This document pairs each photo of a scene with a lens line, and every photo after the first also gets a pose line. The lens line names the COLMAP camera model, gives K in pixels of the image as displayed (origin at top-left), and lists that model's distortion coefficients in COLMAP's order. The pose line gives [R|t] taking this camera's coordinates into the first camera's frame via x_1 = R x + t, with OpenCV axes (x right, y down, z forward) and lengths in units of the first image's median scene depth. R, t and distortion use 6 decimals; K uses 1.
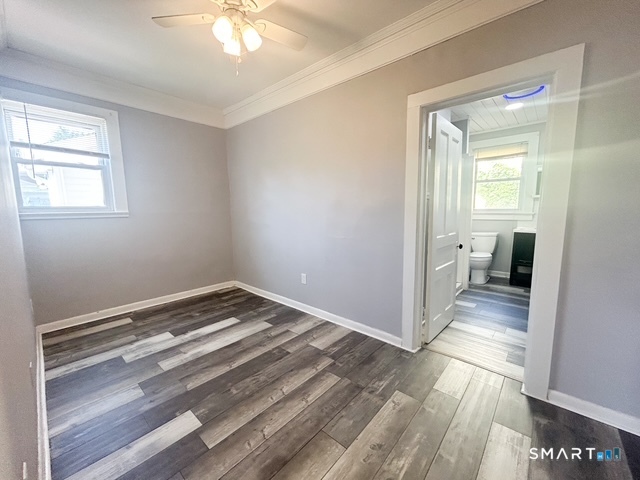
lens RADIAL K [[259.1, 0, 320.0], [0, 259.1, 240.0], [0, 0, 1]] dist [0.002575, 0.000125]
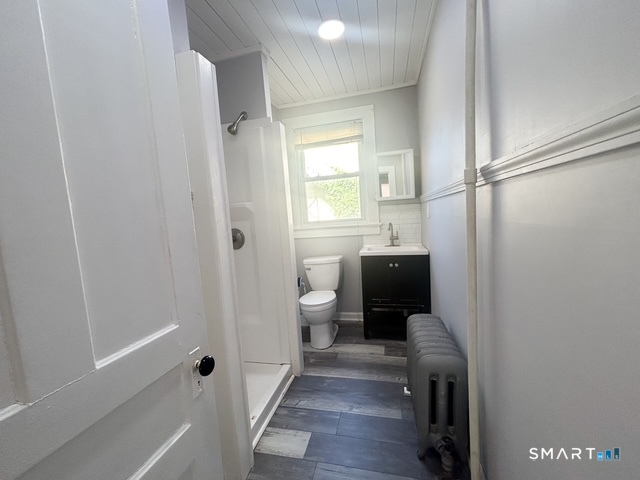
lens RADIAL K [[275.3, 0, 320.0], [0, 275.3, 240.0], [0, 0, 1]] dist [-0.000117, -0.000108]
pose [[0.882750, -0.083323, 0.462396, 0.344227], [0.111397, 0.993205, -0.033692, -0.053728], [-0.456447, 0.081251, 0.886033, 0.434505]]
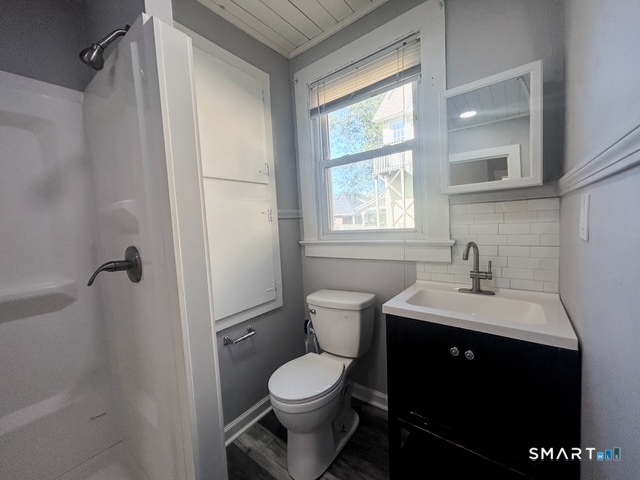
lens RADIAL K [[259.1, 0, 320.0], [0, 259.1, 240.0], [0, 0, 1]] dist [0.002575, 0.000125]
pose [[0.996947, -0.040185, 0.066943, 0.644583], [0.044657, 0.996773, -0.066698, -0.092275], [-0.064047, 0.069484, 0.995525, 0.690712]]
